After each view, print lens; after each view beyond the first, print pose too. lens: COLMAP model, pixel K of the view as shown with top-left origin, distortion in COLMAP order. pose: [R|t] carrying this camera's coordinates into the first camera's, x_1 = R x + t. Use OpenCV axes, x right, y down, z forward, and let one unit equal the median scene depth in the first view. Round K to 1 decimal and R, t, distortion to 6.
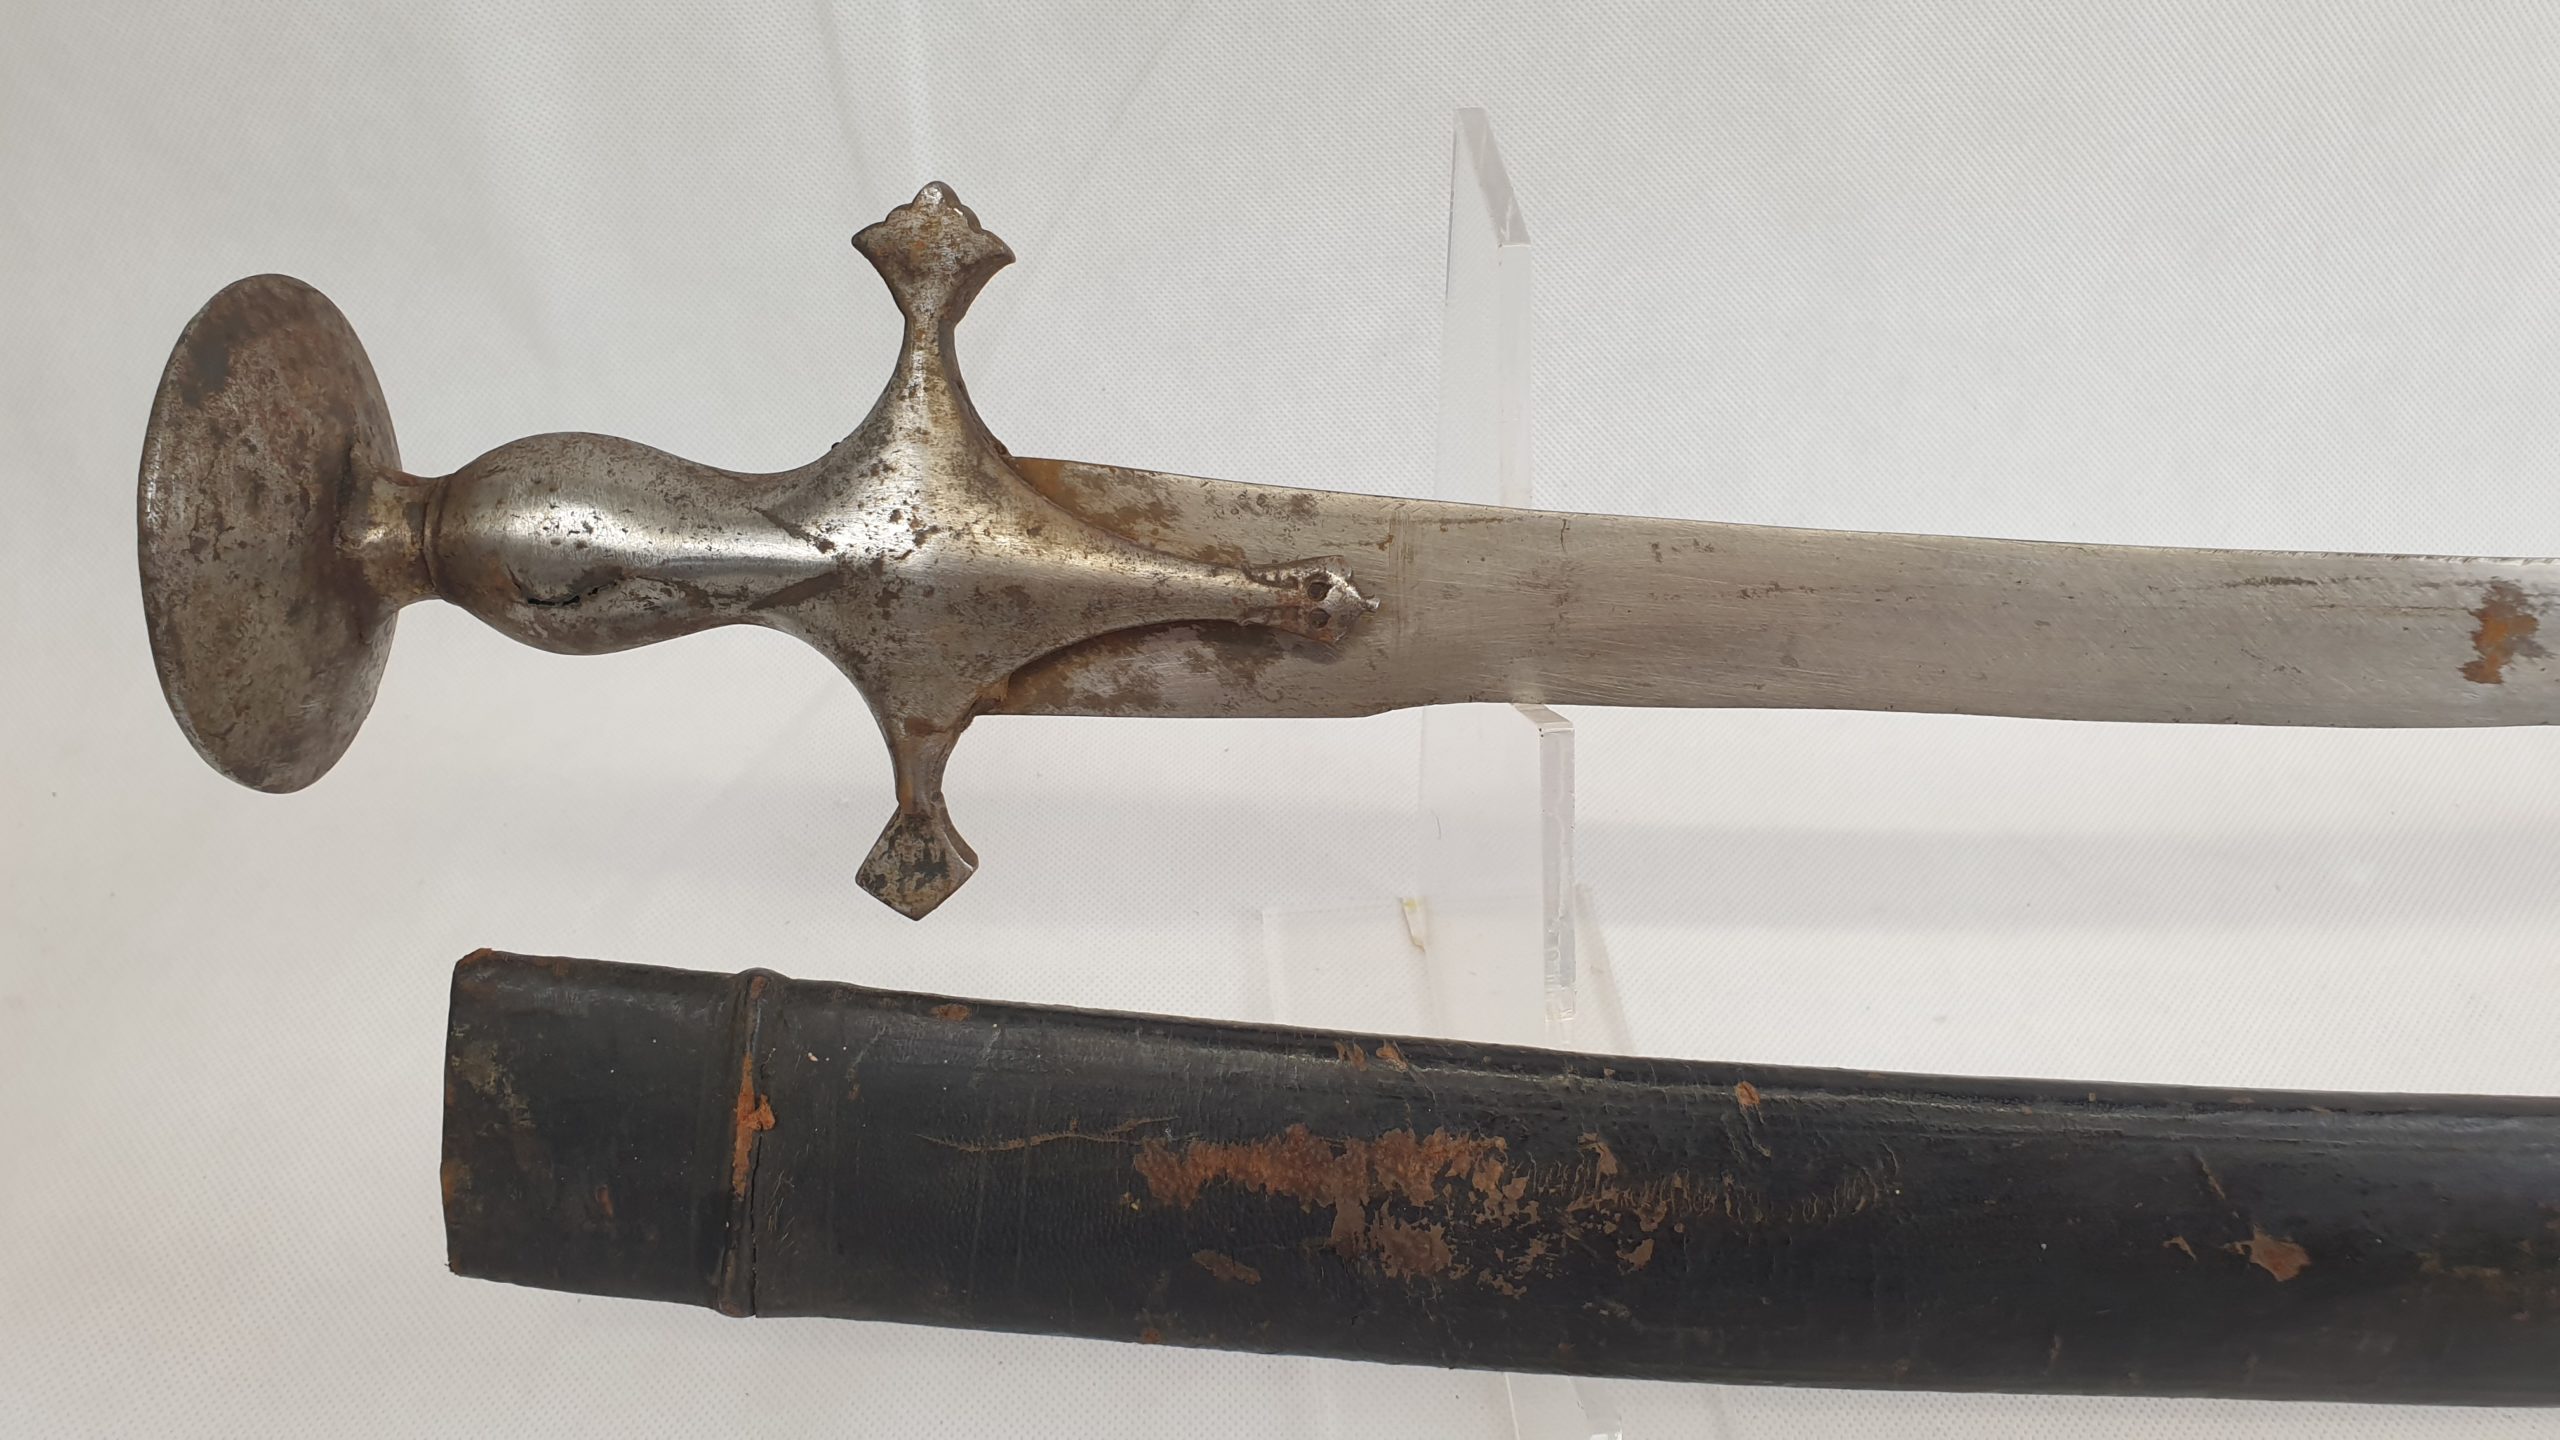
lens RADIAL K [[1986.5, 0, 1221.2], [0, 1986.5, 688.1], [0, 0, 1]] dist [0.019262, -0.025175]
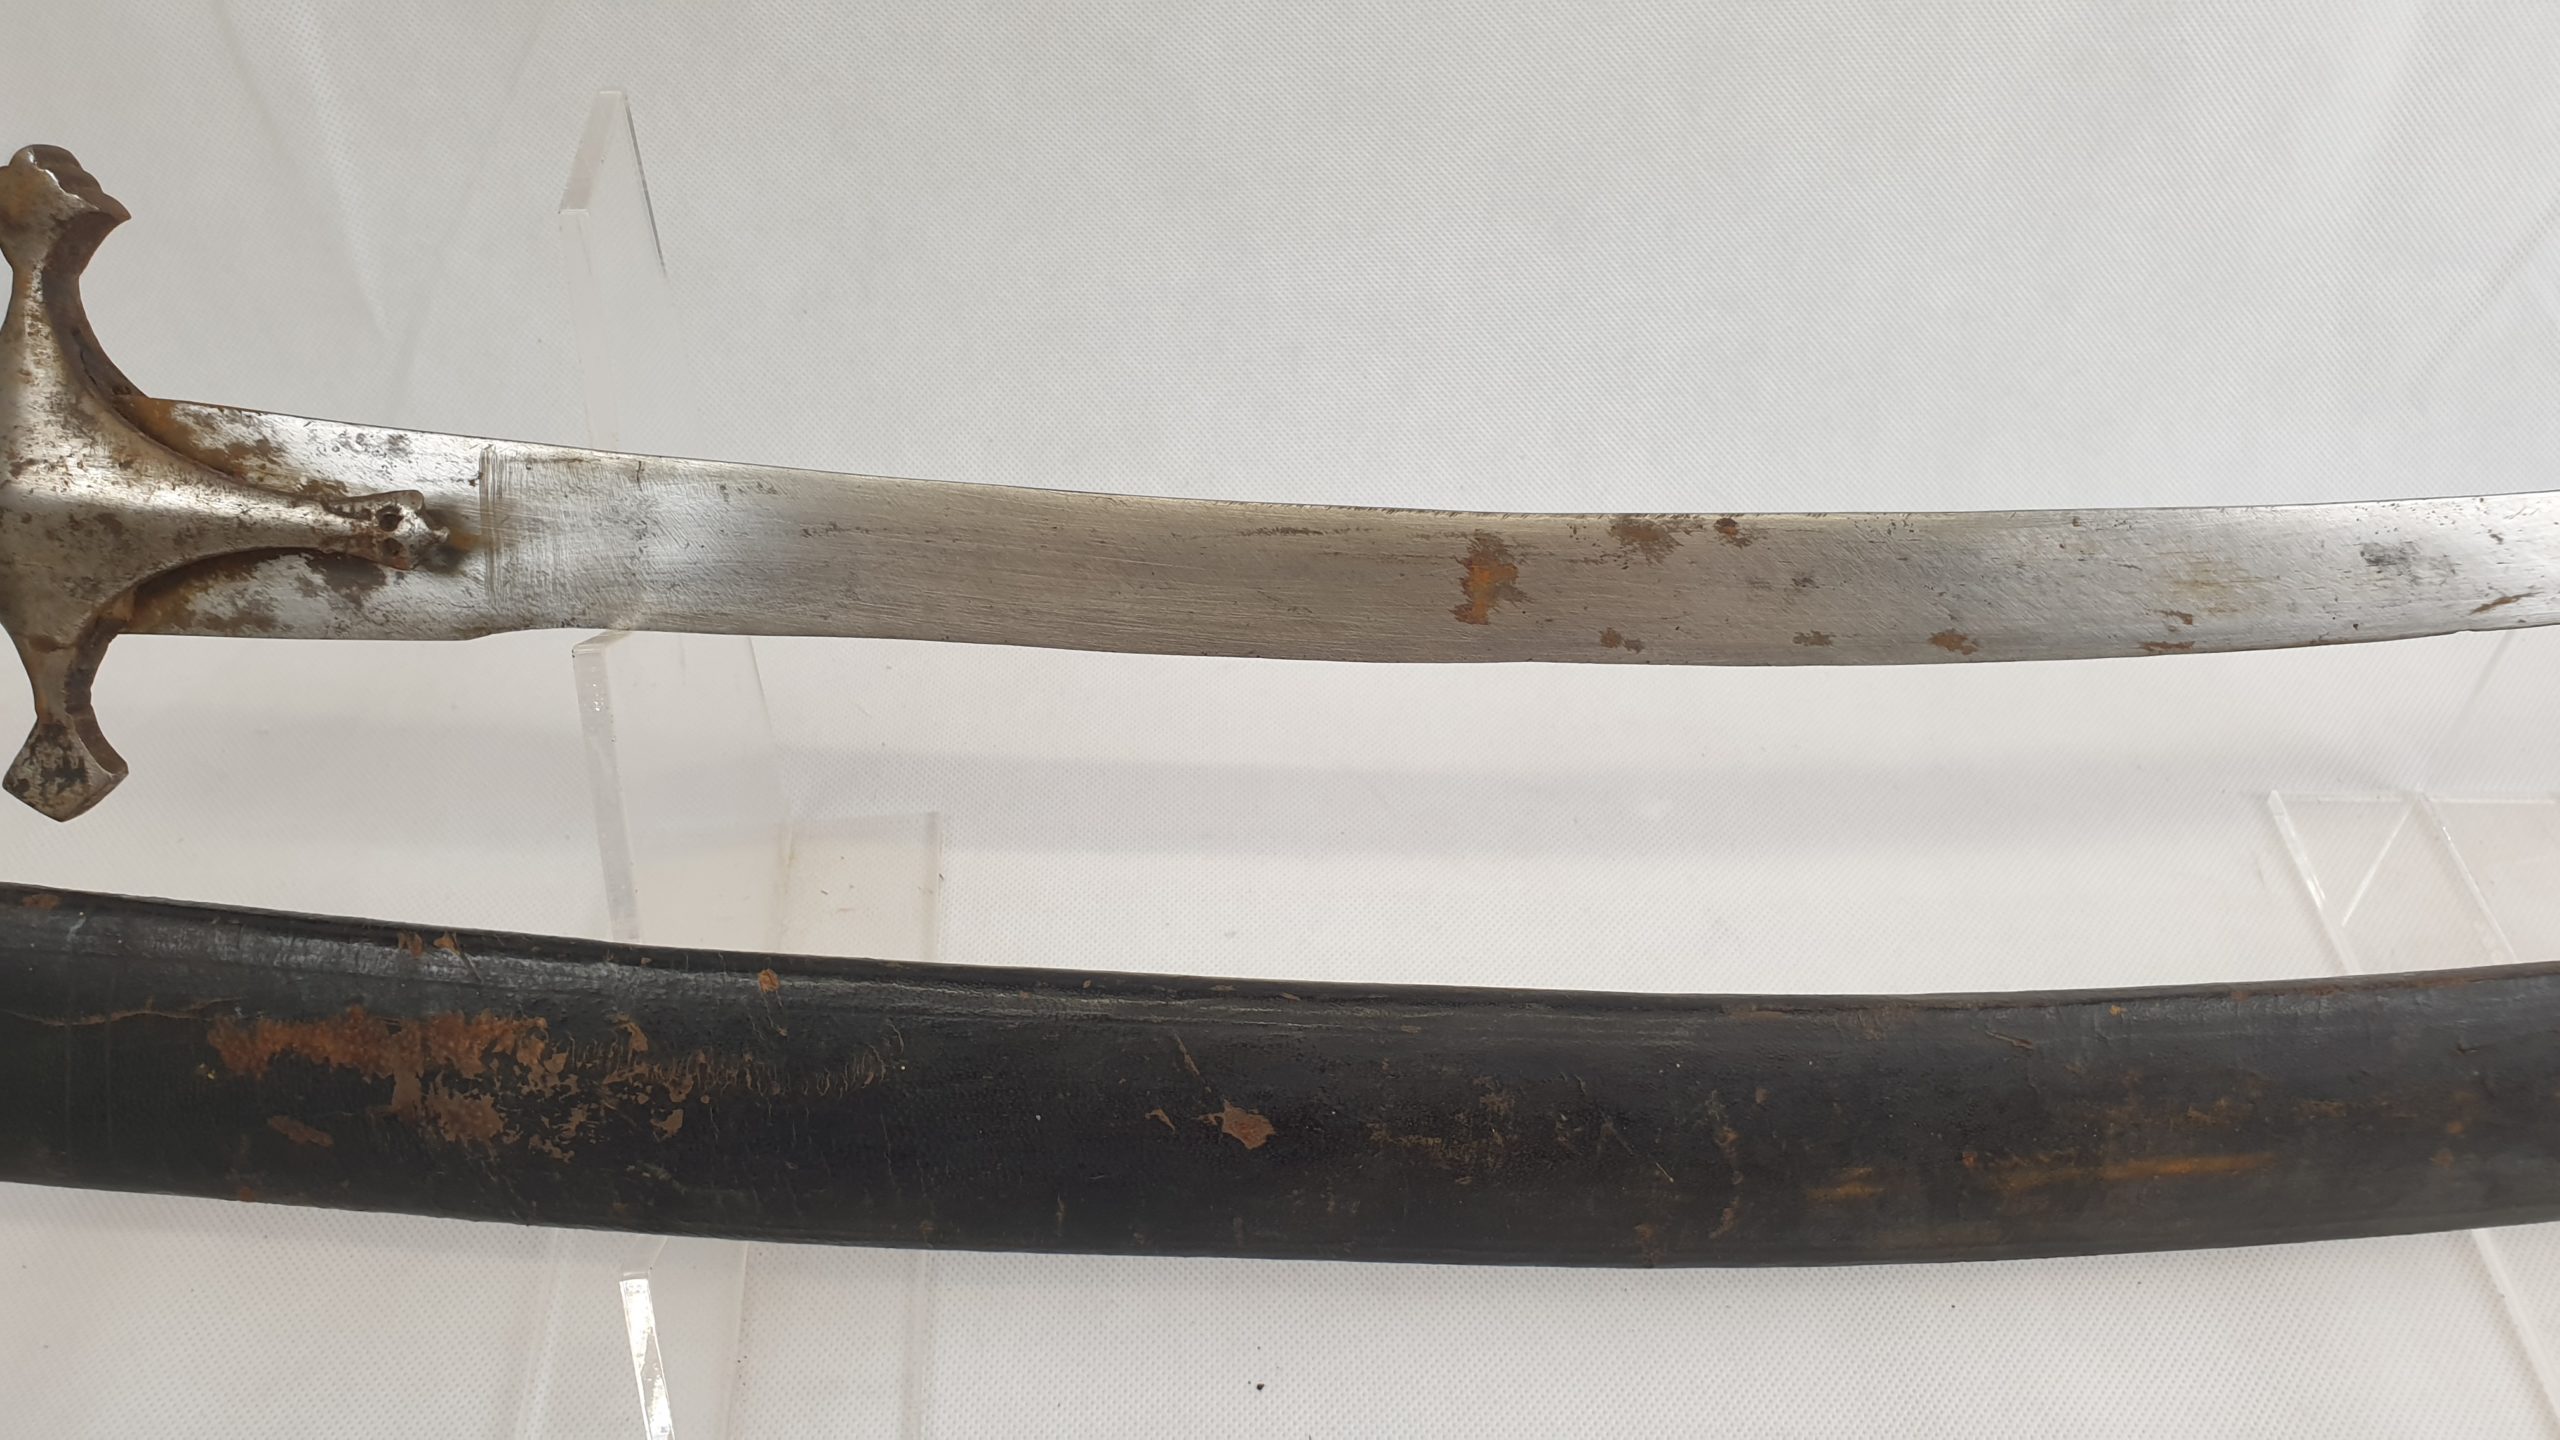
lens RADIAL K [[1986.5, 0, 1344.9], [0, 1986.5, 721.6], [0, 0, 1]] dist [0.019262, -0.025175]
pose [[0.999476, 0.012656, 0.029793, 0.552604], [-0.013684, 0.999309, 0.034553, 0.015470], [-0.029335, -0.034943, 0.998959, -0.121814]]
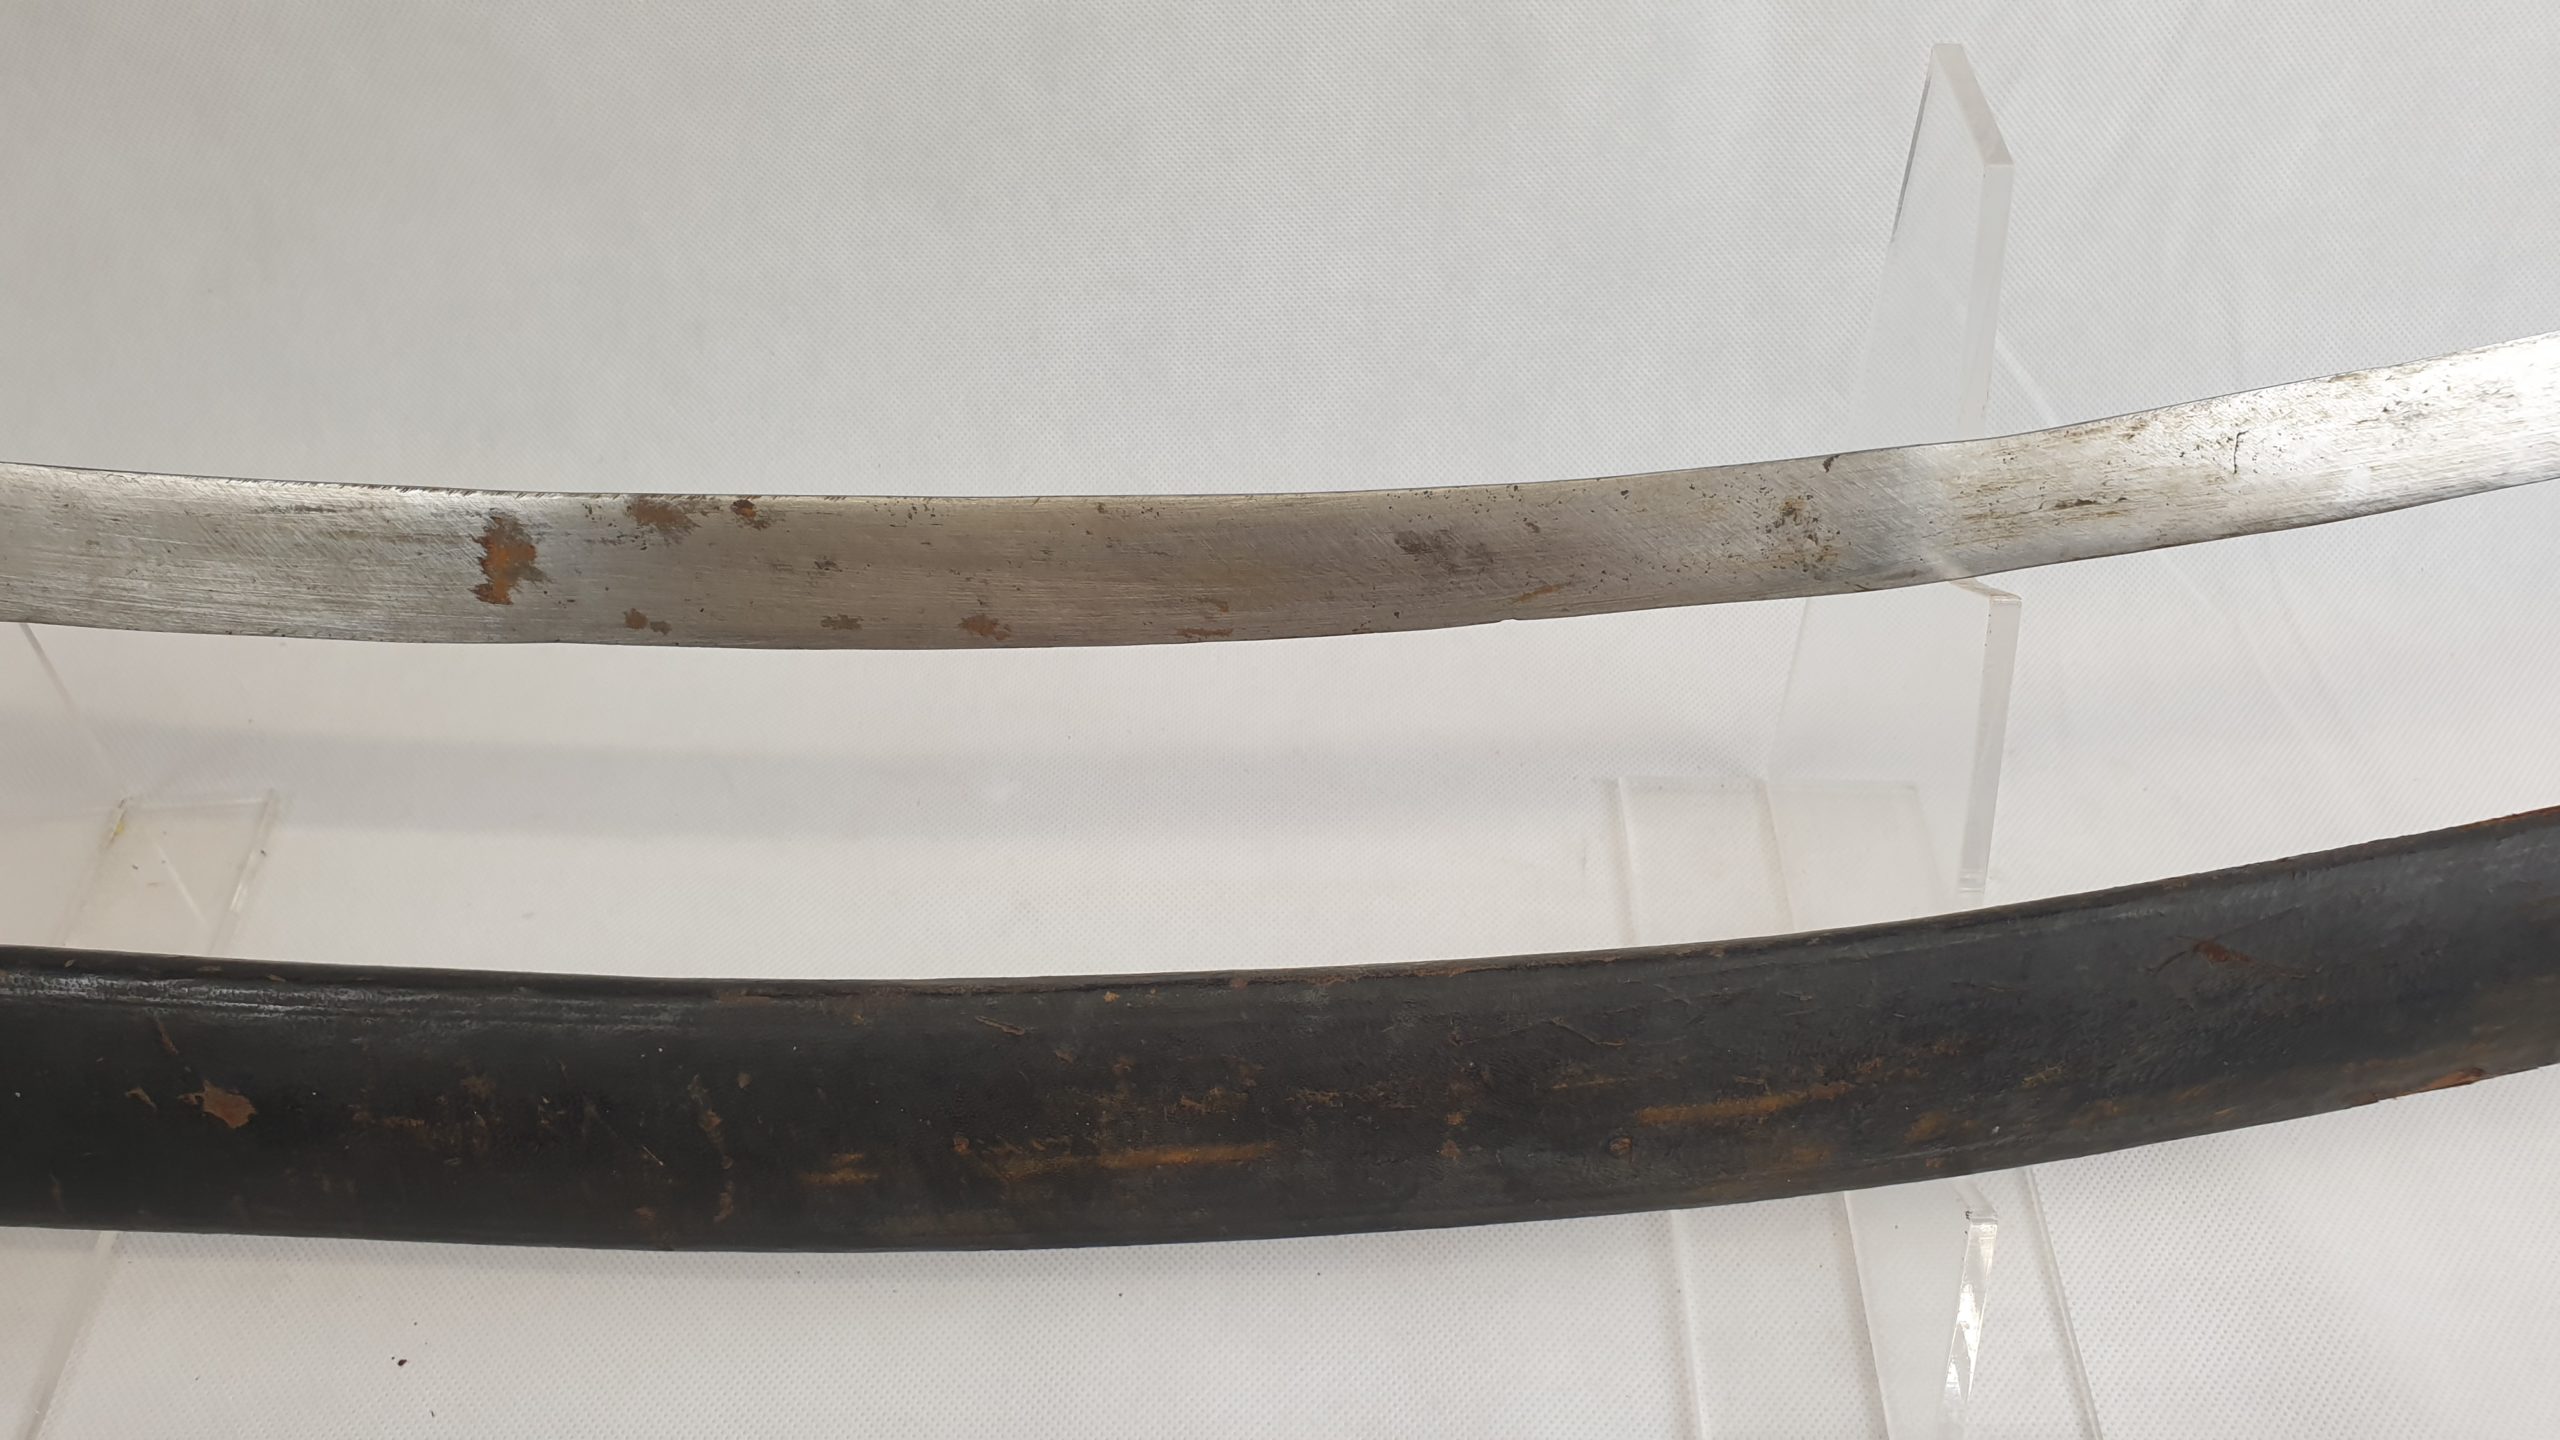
lens RADIAL K [[1986.5, 0, 1317.5], [0, 1986.5, 726.5], [0, 0, 1]] dist [0.019262, -0.025175]
pose [[0.999737, 0.020609, 0.010057, 1.132513], [-0.021065, 0.998648, 0.047522, 0.003273], [-0.009064, -0.047722, 0.998820, -0.124838]]
